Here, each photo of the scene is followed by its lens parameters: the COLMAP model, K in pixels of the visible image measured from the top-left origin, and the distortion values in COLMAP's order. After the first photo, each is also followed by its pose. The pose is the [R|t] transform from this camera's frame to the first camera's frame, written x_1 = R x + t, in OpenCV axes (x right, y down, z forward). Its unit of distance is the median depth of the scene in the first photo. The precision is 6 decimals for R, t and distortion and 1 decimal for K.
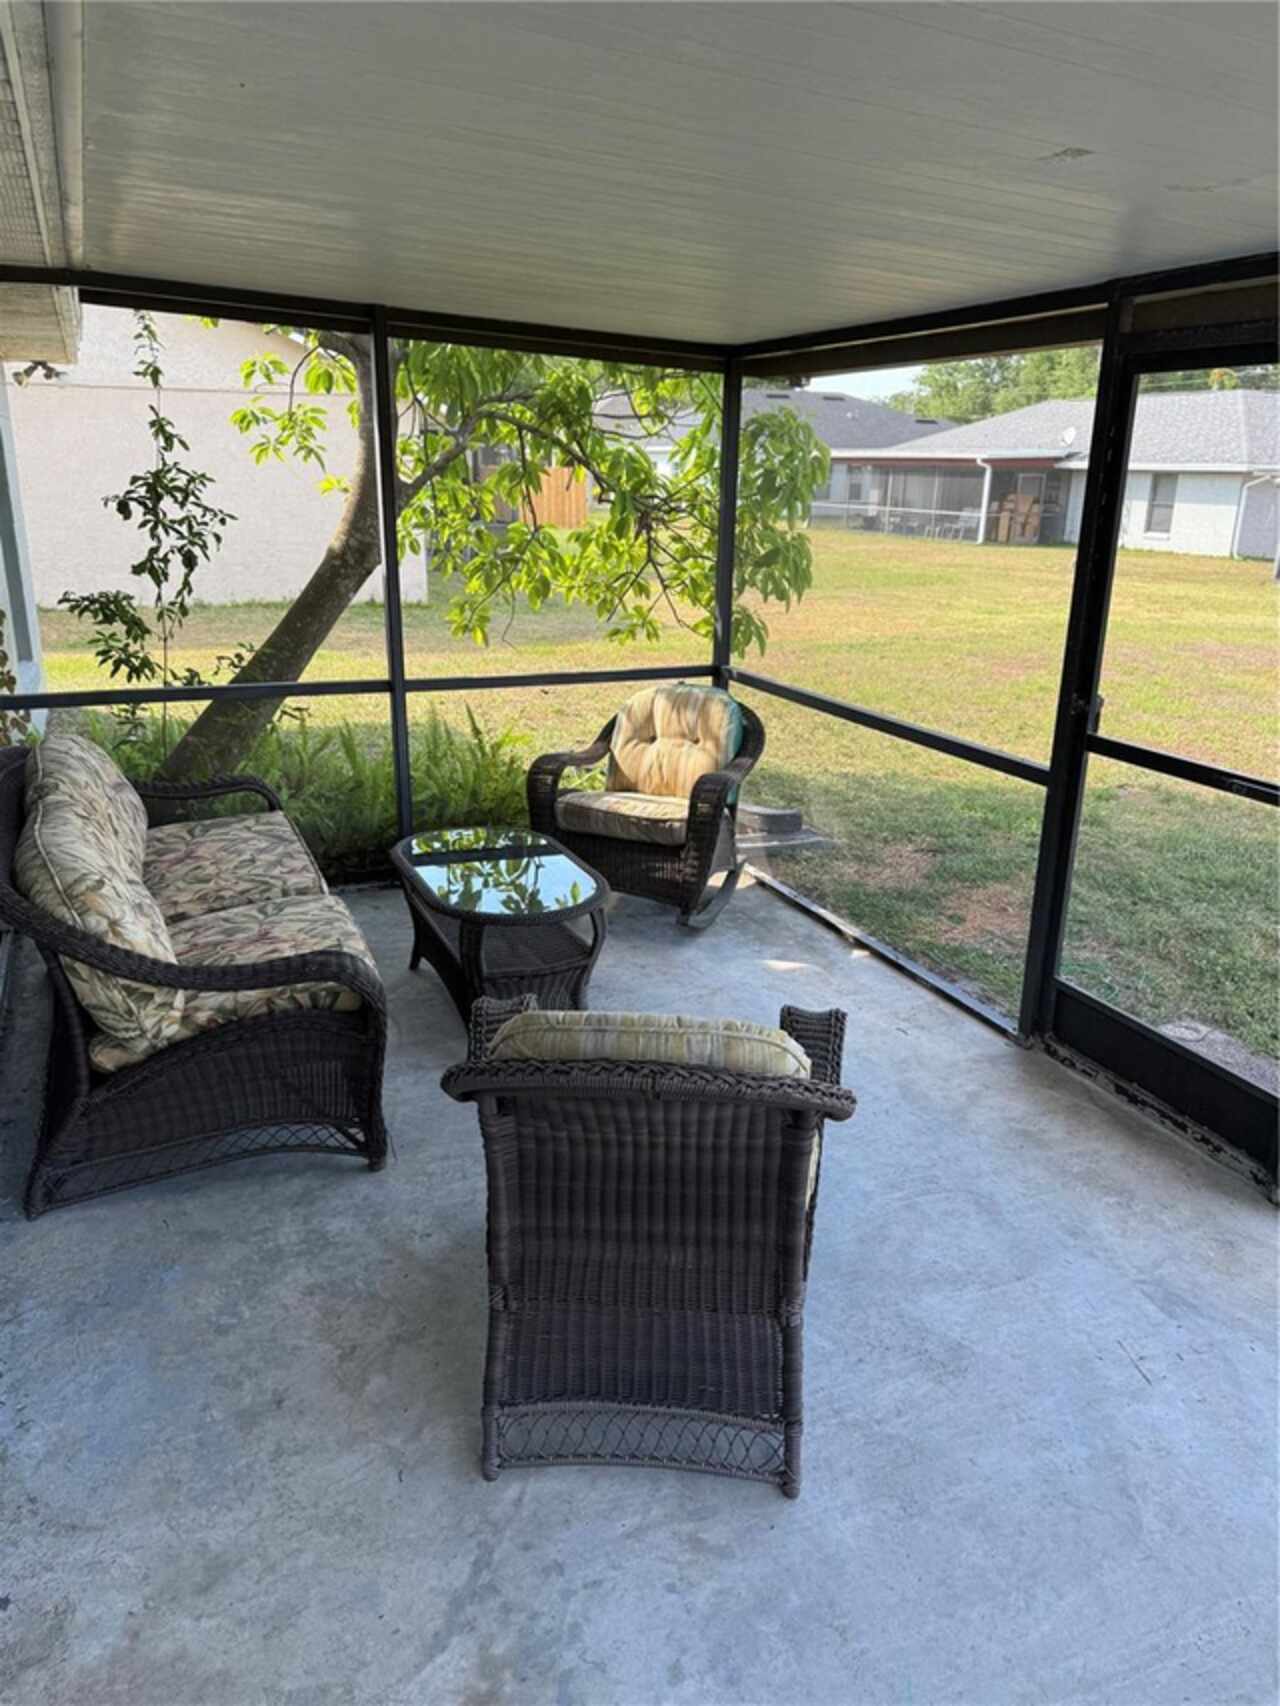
lens RADIAL K [[1179.6, 0, 693.2], [0, 1179.6, 841.4], [0, 0, 1]] dist [0.047188, -0.065558]
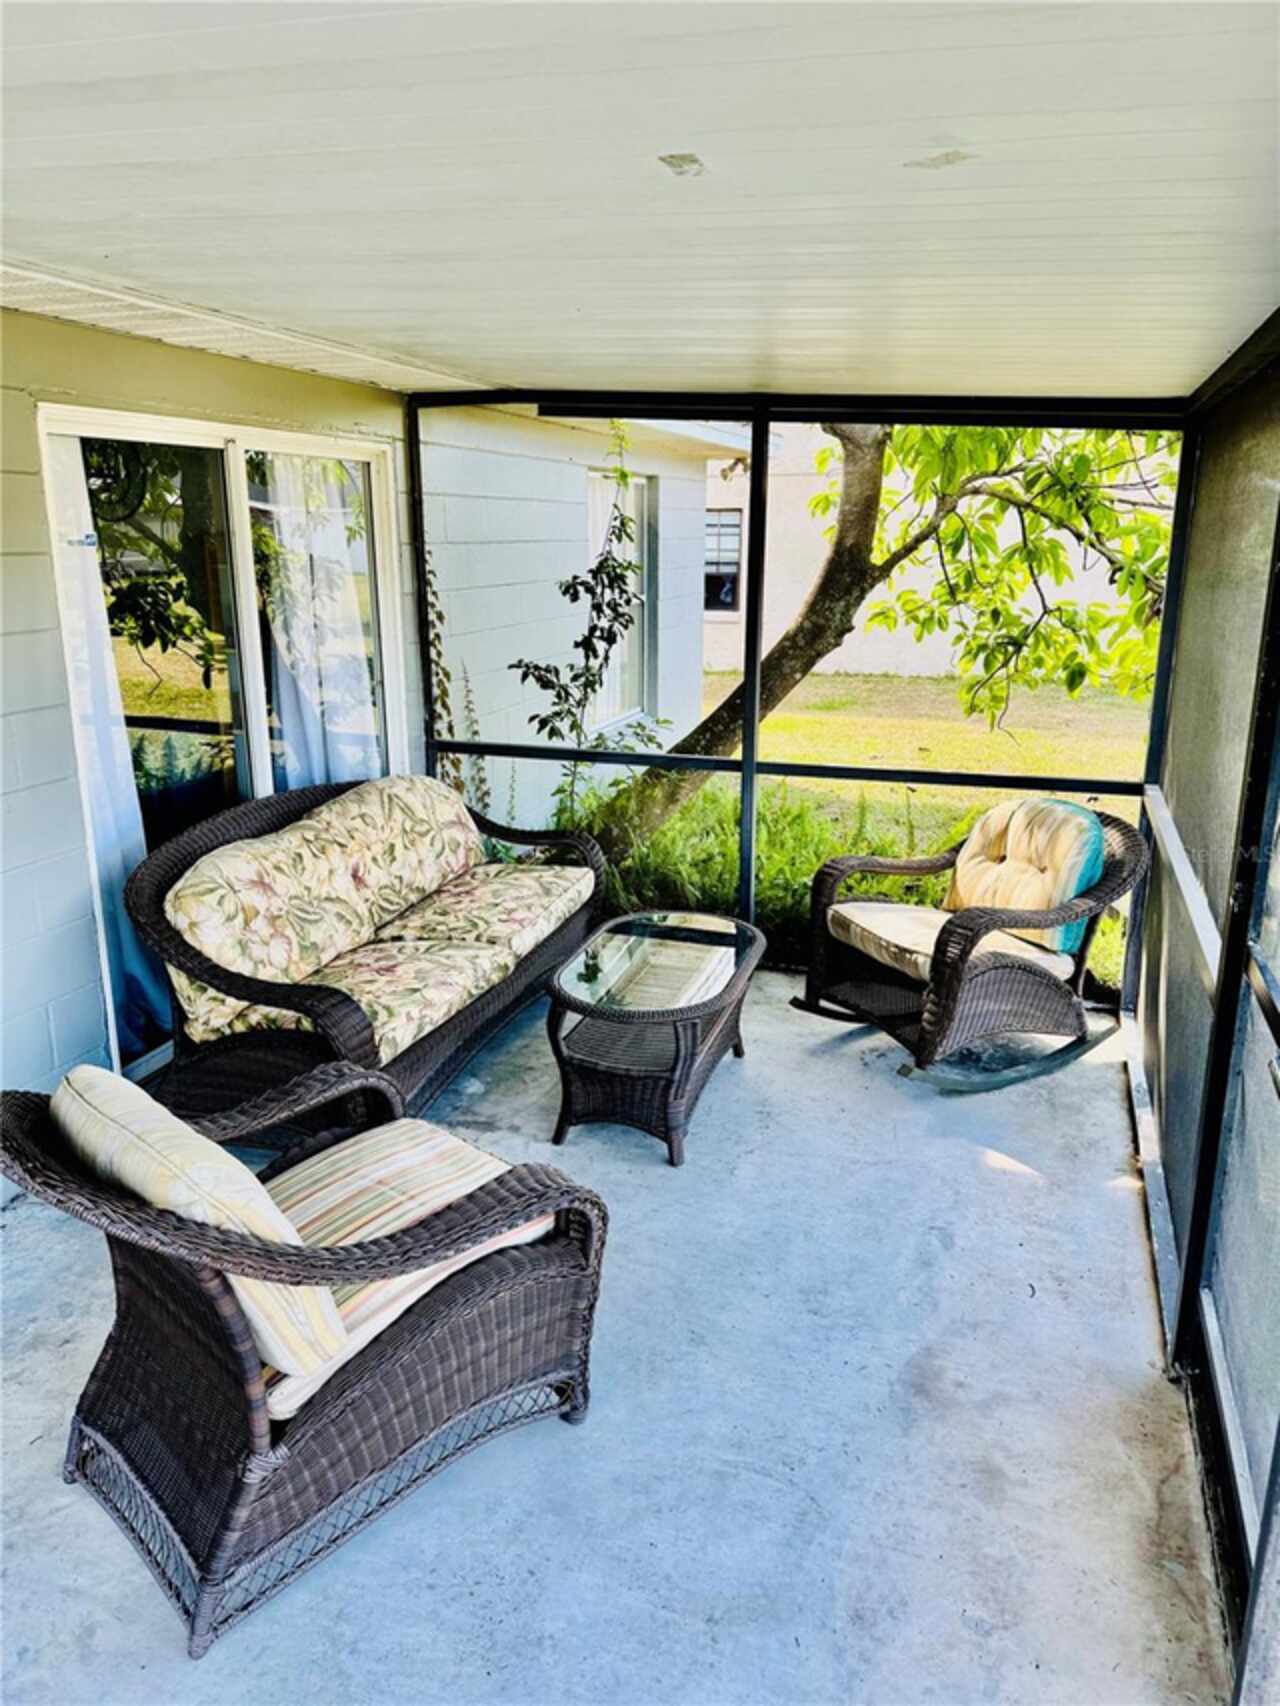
lens RADIAL K [[1179.6, 0, 647.9], [0, 1179.6, 861.1], [0, 0, 1]] dist [0.047188, -0.065558]
pose [[0.734344, 0.155617, -0.660699, 0.394720], [-0.188300, 0.981866, 0.021974, -0.065224], [0.652137, 0.108273, 0.750330, 0.228534]]
